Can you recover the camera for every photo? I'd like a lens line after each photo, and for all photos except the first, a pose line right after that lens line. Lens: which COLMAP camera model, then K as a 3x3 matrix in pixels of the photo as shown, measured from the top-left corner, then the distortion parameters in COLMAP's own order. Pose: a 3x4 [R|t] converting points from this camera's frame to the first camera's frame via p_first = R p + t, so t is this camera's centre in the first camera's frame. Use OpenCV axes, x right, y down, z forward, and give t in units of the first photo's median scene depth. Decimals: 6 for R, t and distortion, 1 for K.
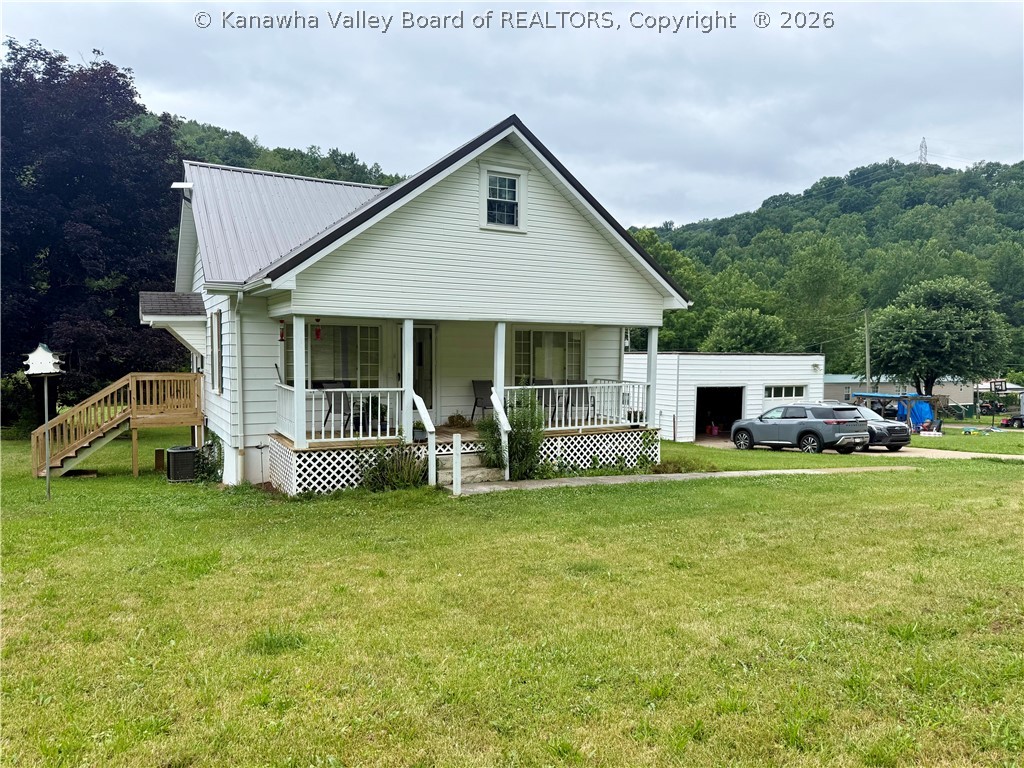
lens RADIAL K [[732.3, 0, 555.1], [0, 732.3, 404.6], [0, 0, 1]] dist [0.017781, -0.044154]
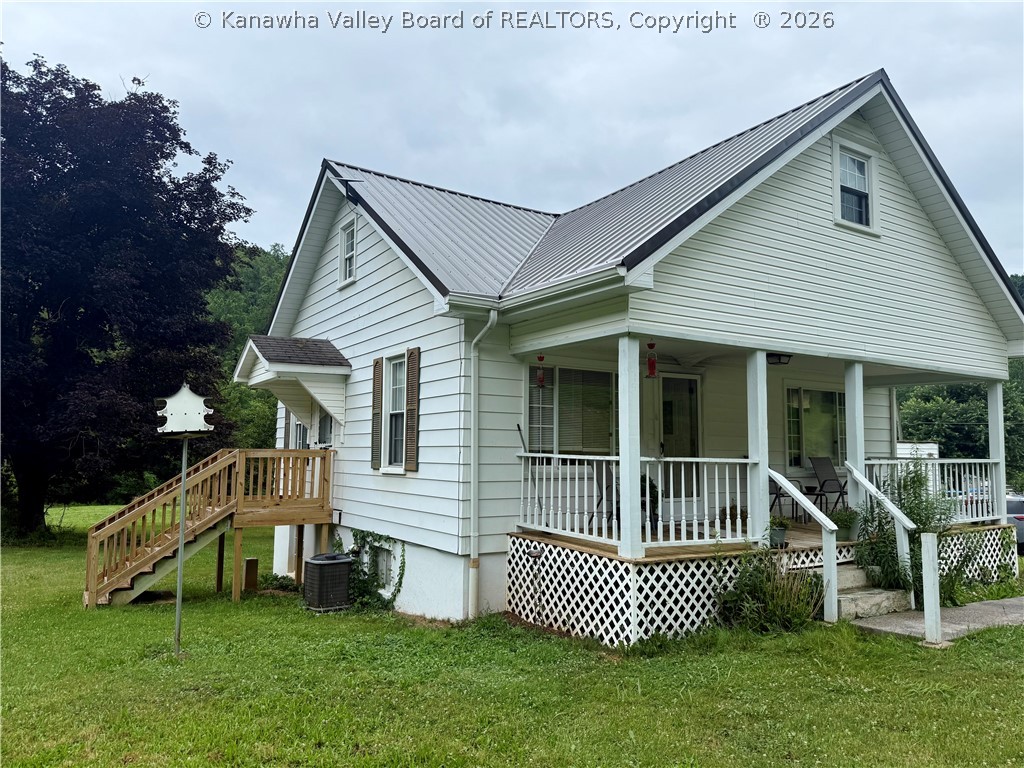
lens RADIAL K [[732.3, 0, 510.2], [0, 732.3, 389.8], [0, 0, 1]] dist [0.017781, -0.044154]
pose [[0.999115, 0.004078, 0.041862, -0.422197], [0.002665, 0.987154, -0.159748, 0.017814], [-0.041976, 0.159718, 0.986270, 0.360298]]
